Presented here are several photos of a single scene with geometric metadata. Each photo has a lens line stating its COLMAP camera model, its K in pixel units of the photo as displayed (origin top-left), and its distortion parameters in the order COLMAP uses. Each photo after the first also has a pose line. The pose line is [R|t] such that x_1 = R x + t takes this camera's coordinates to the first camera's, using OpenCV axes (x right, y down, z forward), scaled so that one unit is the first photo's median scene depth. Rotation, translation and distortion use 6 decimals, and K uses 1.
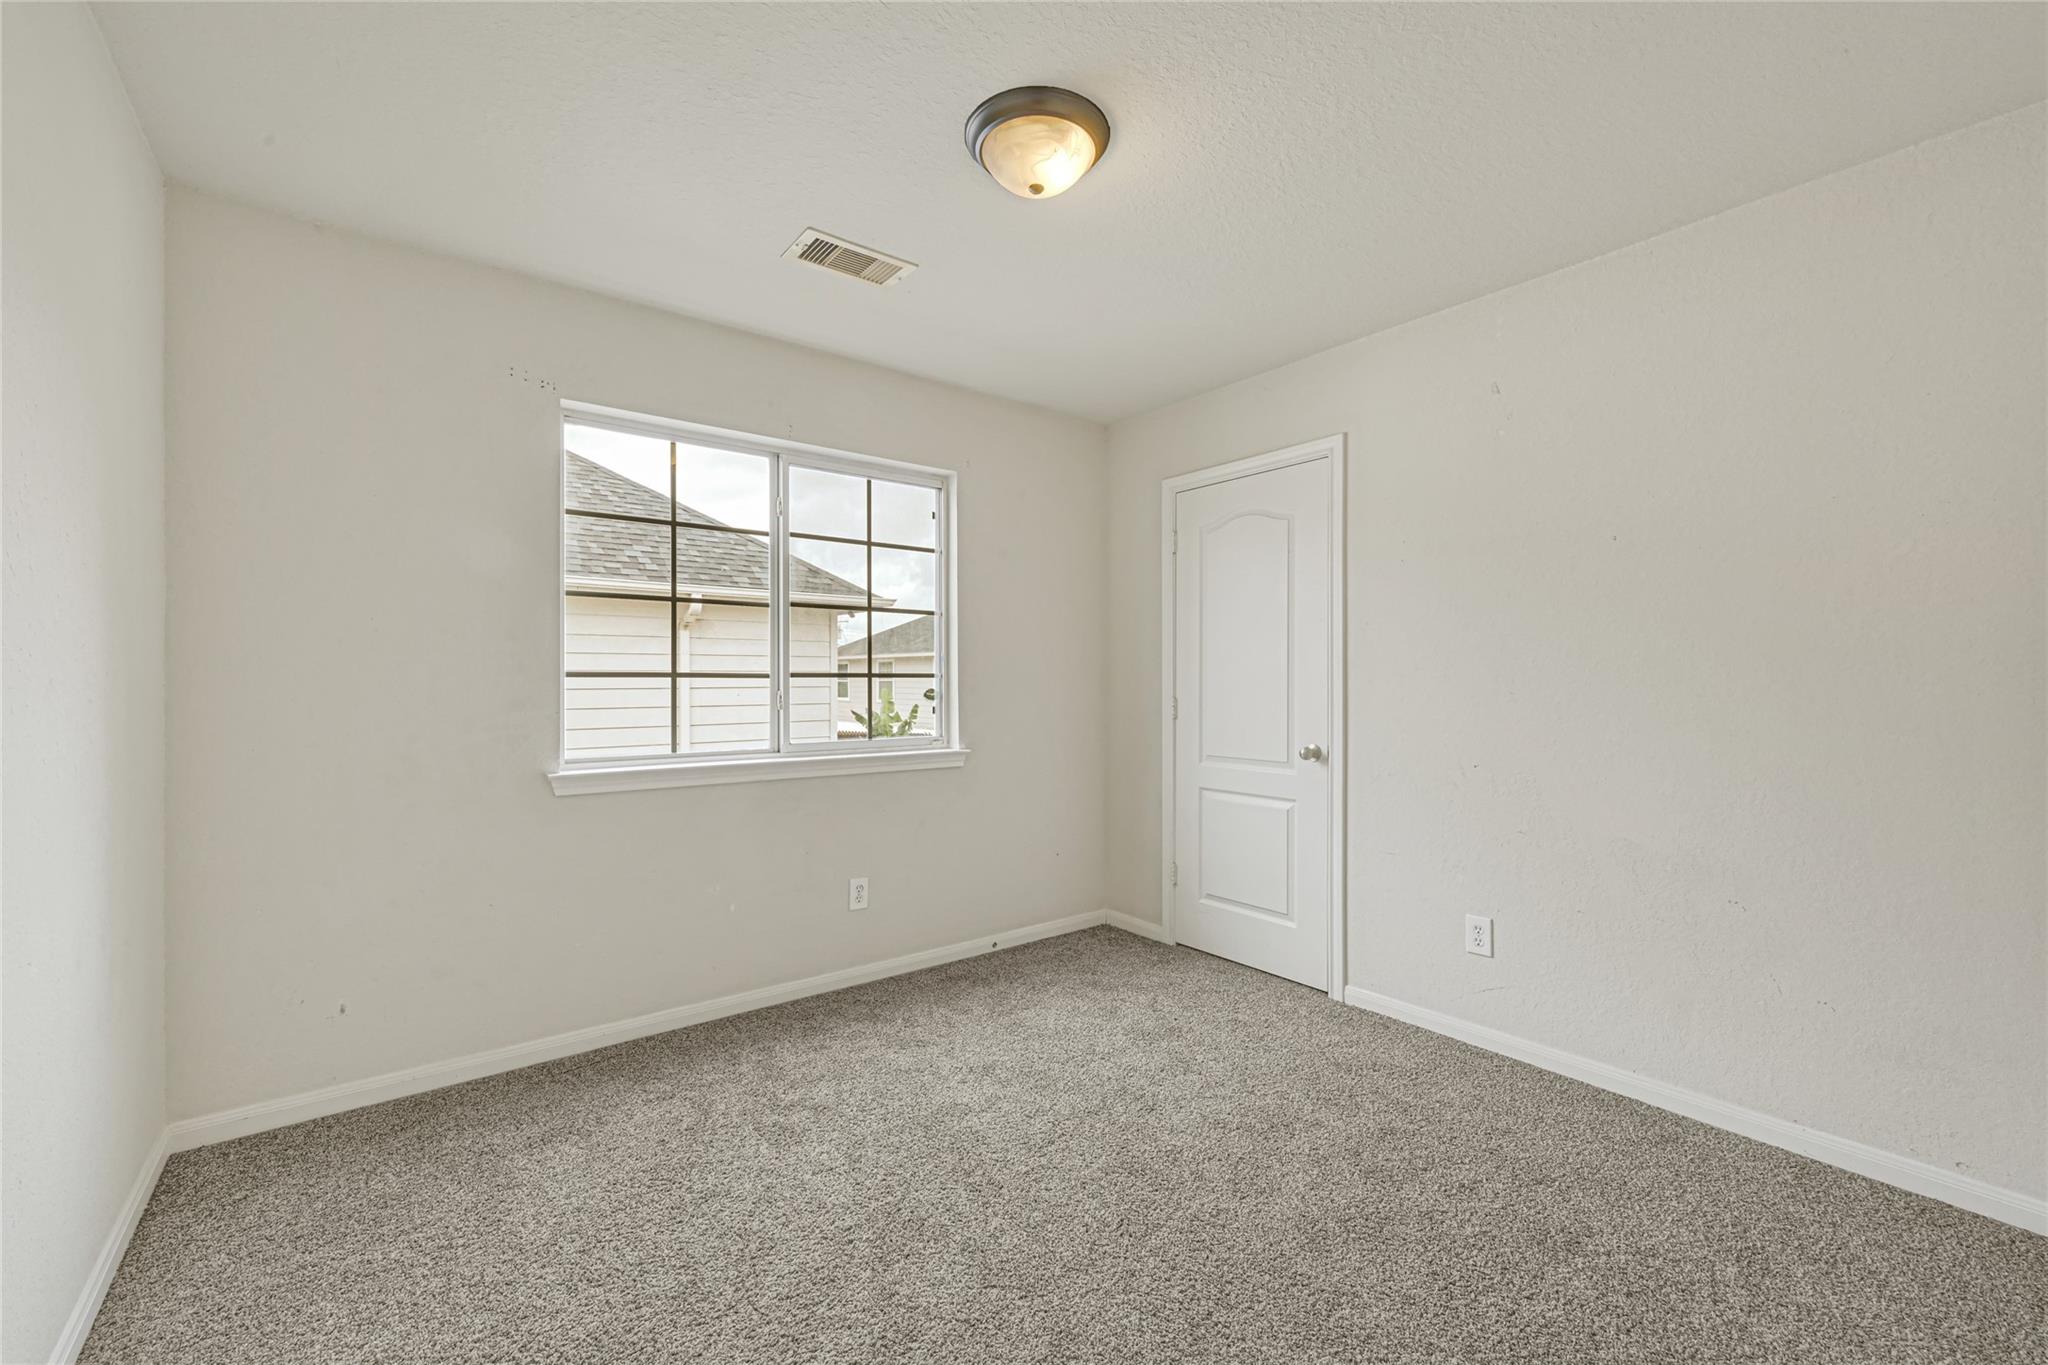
lens RADIAL K [[832.8, 0, 1030.3], [0, 832.8, 682.4], [0, 0, 1]] dist [0.007068, 0.000290]
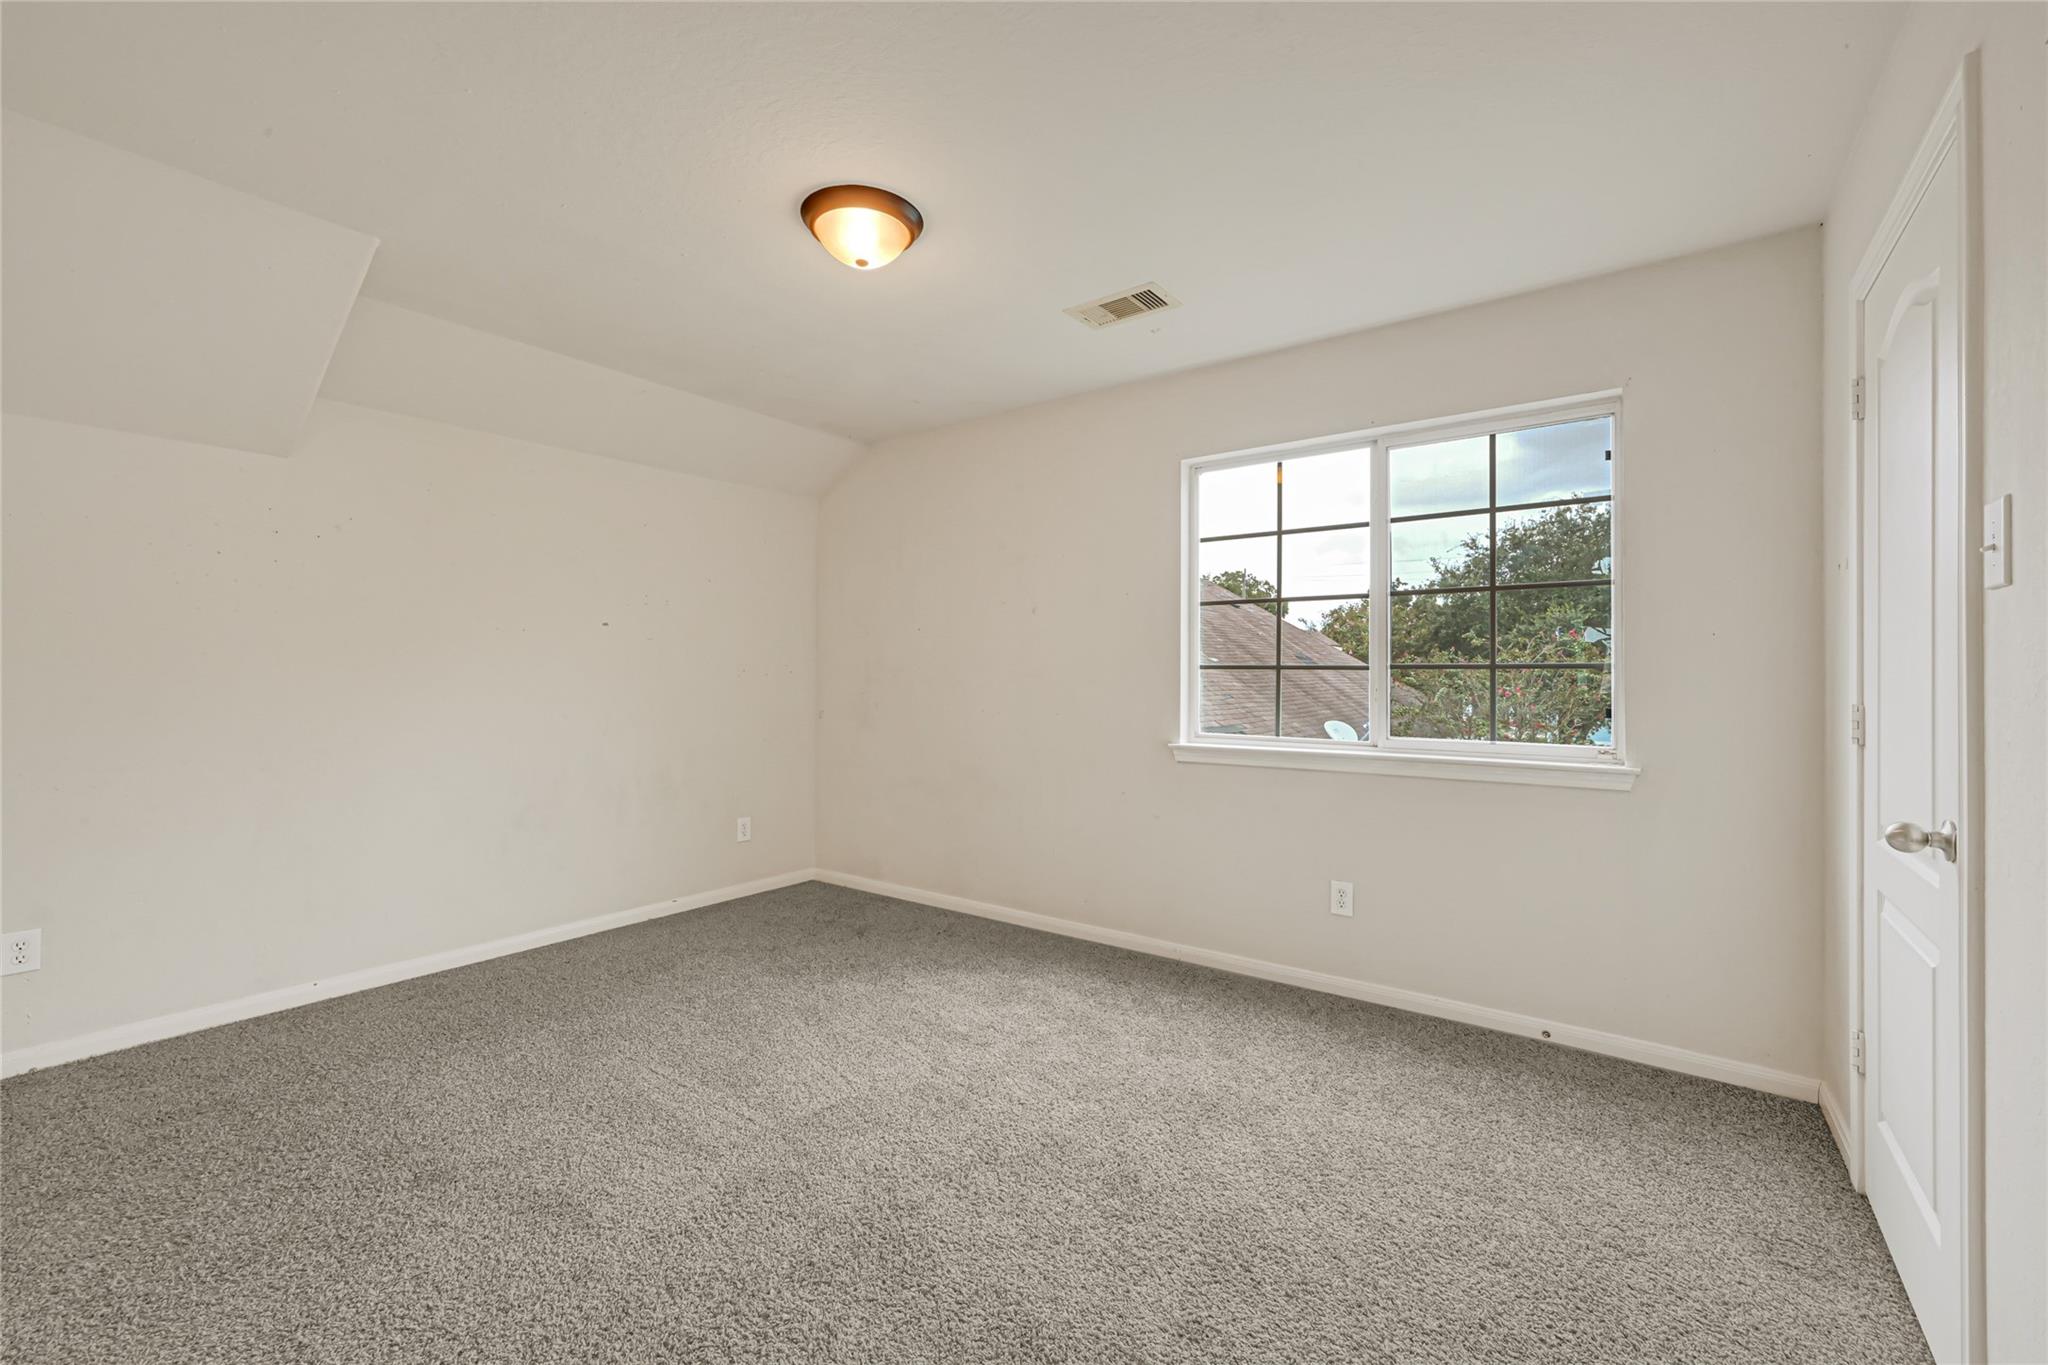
lens RADIAL K [[832.8, 0, 1030.3], [0, 832.8, 682.4], [0, 0, 1]] dist [0.007068, 0.000290]
pose [[0.263381, 0.009017, -0.964650, 0.571754], [-0.006231, 0.999951, 0.007646, 0.002511], [0.964672, 0.003996, 0.263425, 0.381131]]
